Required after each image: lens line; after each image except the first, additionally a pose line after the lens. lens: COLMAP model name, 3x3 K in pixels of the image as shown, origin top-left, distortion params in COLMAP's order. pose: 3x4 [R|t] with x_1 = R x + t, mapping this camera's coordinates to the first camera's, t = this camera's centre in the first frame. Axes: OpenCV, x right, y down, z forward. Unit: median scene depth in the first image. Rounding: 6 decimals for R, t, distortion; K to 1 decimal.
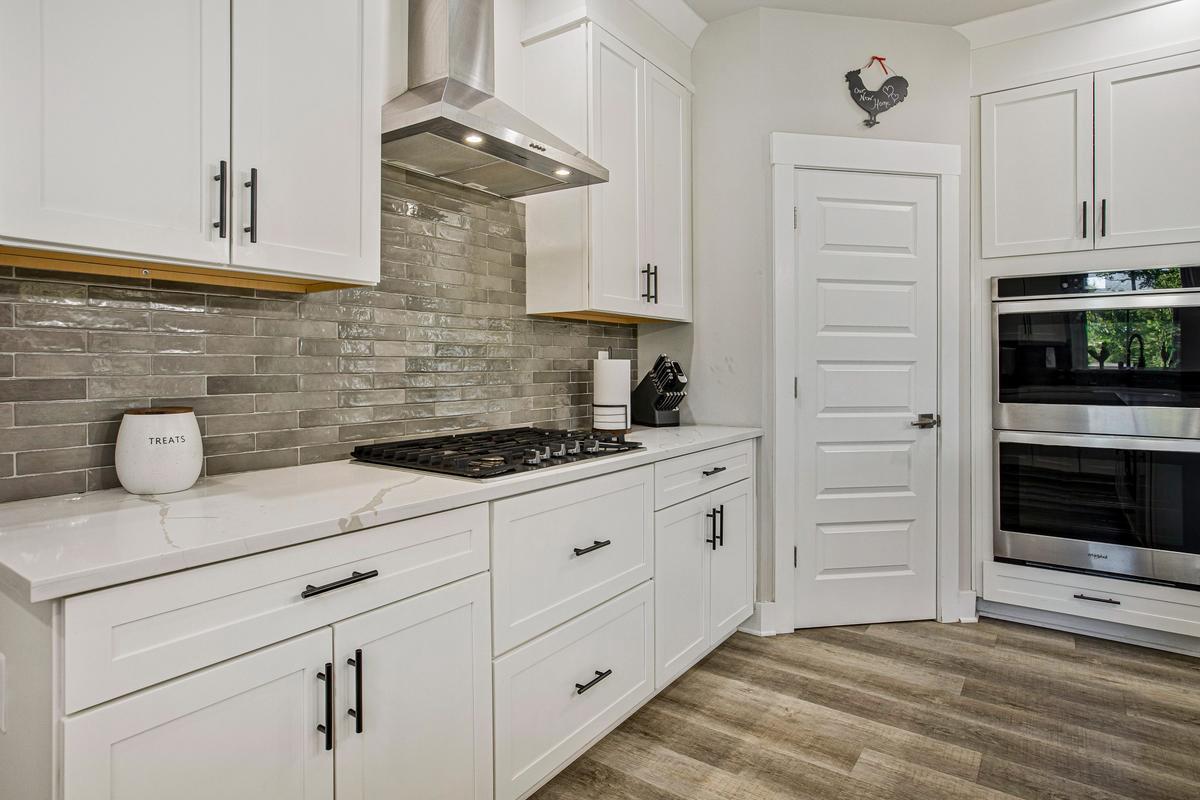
lens RADIAL K [[664.9, 0, 597.3], [0, 664.9, 370.6], [0, 0, 1]] dist [0.001487, 0.001870]
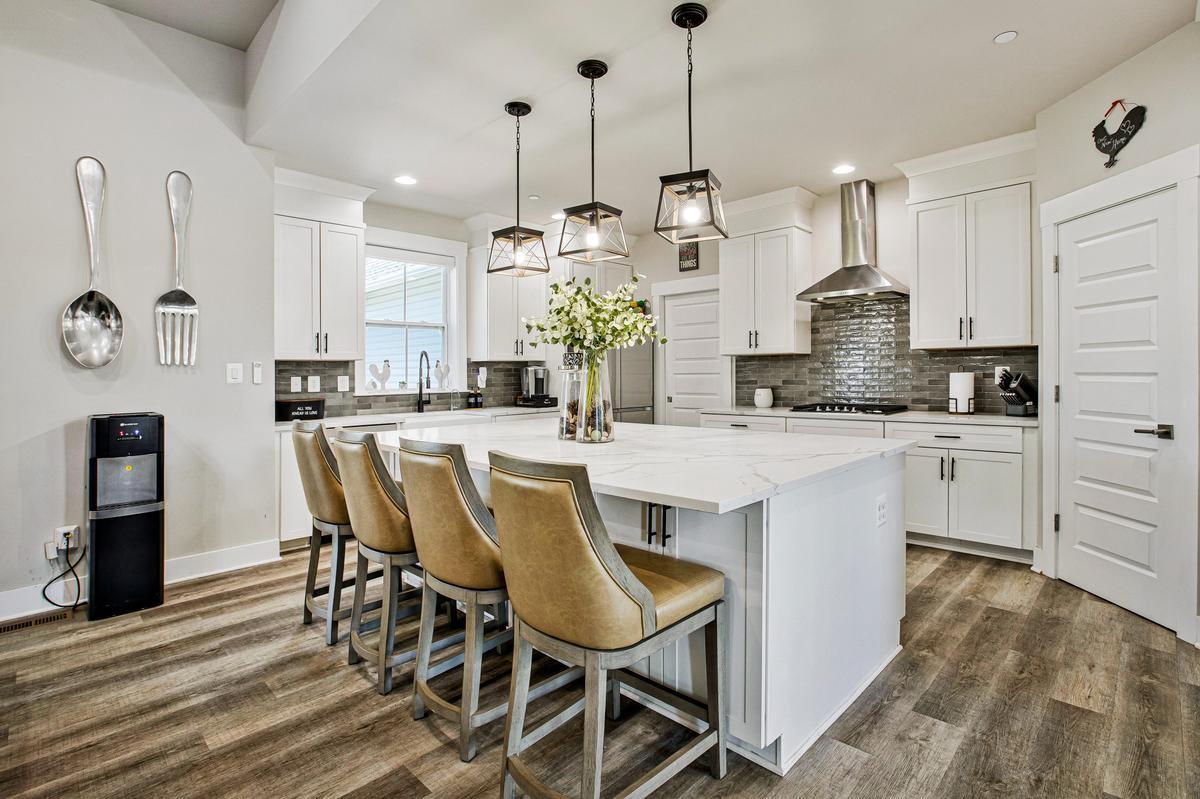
lens RADIAL K [[589.9, 0, 625.0], [0, 589.9, 375.0], [0, 0, 1]] dist [-0.002841, -0.000559]
pose [[-0.136804, 0.003959, -0.990590, 1.742537], [0.006029, 0.999977, 0.003164, -0.021300], [0.990580, -0.005540, -0.136825, 0.359636]]
